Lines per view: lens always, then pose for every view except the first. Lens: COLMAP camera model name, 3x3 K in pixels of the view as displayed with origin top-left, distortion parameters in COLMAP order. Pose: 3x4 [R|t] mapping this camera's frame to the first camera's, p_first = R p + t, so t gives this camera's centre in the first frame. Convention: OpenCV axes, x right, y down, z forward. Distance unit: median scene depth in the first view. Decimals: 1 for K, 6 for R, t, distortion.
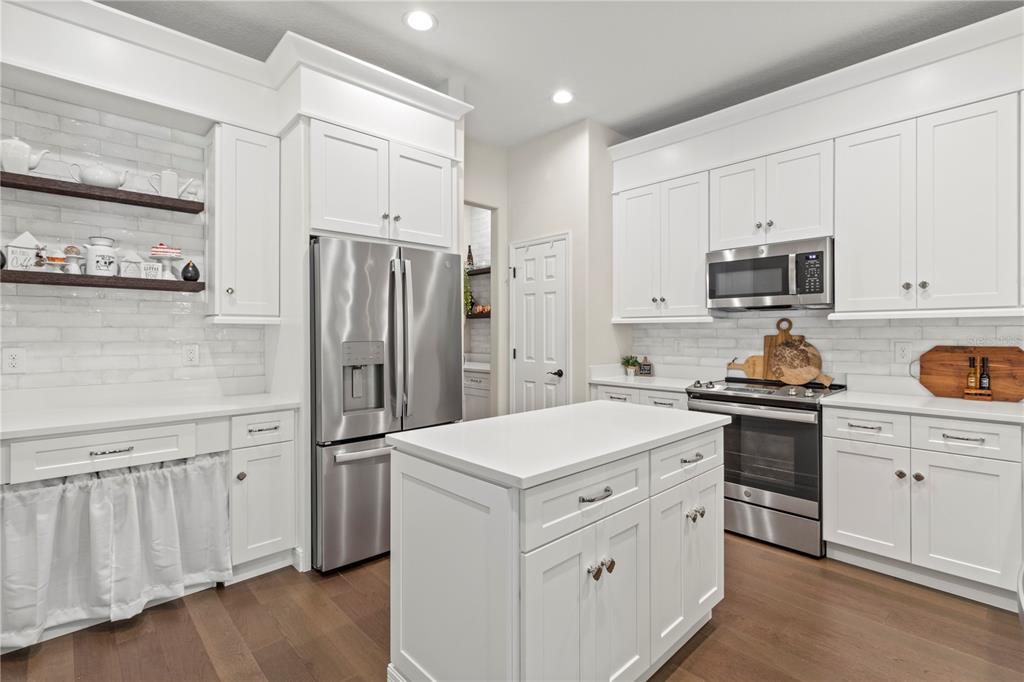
lens RADIAL K [[476.3, 0, 514.4], [0, 476.3, 332.0], [0, 0, 1]] dist [0.010029, -0.000051]
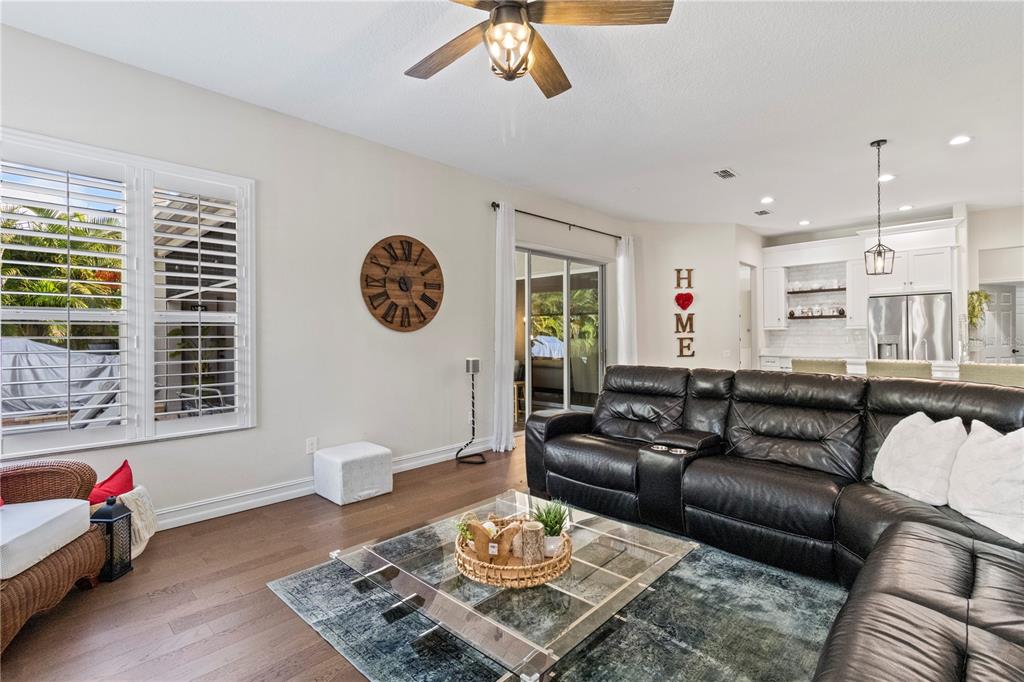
lens RADIAL K [[476.3, 0, 519.4], [0, 476.3, 340.0], [0, 0, 1]] dist [0.010029, -0.000051]
pose [[0.048862, 0.010904, -0.998746, 2.236533], [0.013643, 0.999840, 0.011583, -0.010801], [0.998712, -0.014192, 0.048705, -1.169590]]
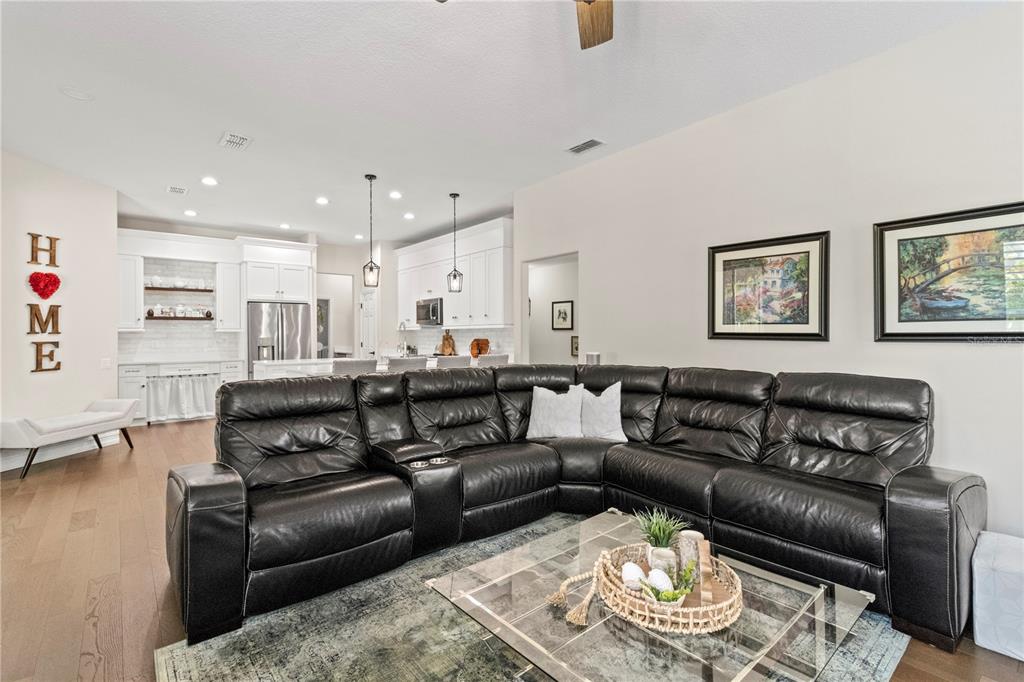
lens RADIAL K [[476.3, 0, 512.8], [0, 476.3, 335.5], [0, 0, 1]] dist [0.010029, -0.000051]
pose [[0.997449, -0.002158, -0.071346, 1.373850], [0.002625, 0.999976, 0.006448, -0.009461], [0.071330, -0.006619, 0.997431, -1.766229]]
